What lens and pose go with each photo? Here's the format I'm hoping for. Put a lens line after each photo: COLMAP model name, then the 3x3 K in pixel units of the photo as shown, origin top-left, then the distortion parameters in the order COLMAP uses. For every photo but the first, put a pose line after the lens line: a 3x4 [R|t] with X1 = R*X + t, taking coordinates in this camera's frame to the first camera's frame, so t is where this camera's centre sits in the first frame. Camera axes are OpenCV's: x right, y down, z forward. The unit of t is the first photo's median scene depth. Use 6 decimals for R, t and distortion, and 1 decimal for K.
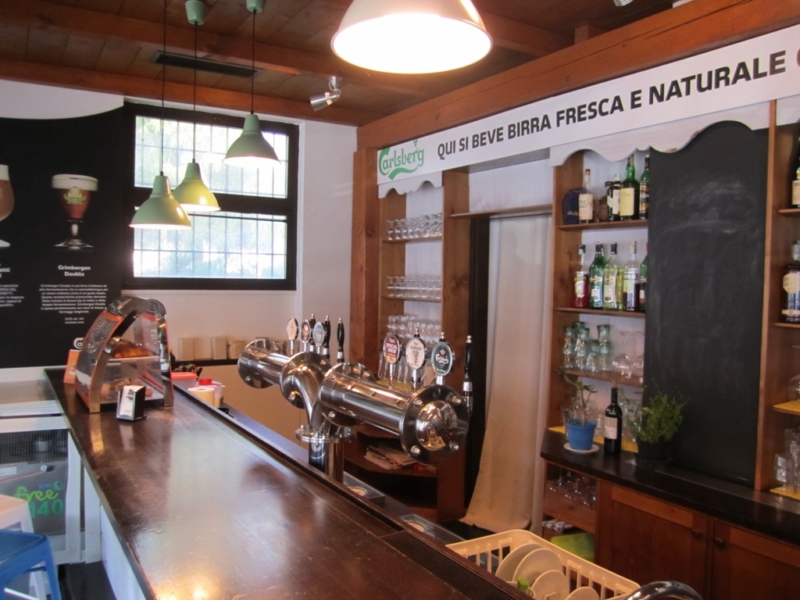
lens RADIAL K [[649.8, 0, 397.0], [0, 649.8, 297.0], [0, 0, 1]] dist [-0.047289, 0.012120]
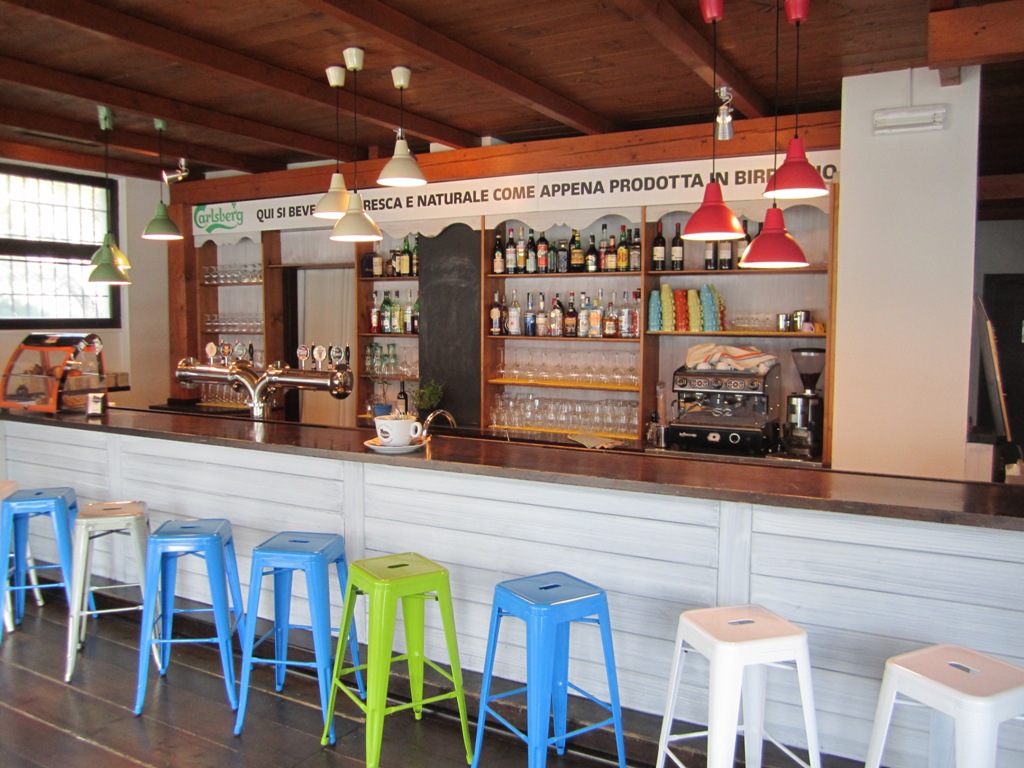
lens RADIAL K [[831.8, 0, 511.3], [0, 831.8, 381.0], [0, 0, 1]] dist [-0.047289, 0.012120]
pose [[0.868916, -0.054835, 0.491913, -0.404888], [0.028419, 0.997732, 0.061021, 0.019107], [-0.494144, -0.039043, 0.868503, -0.846811]]
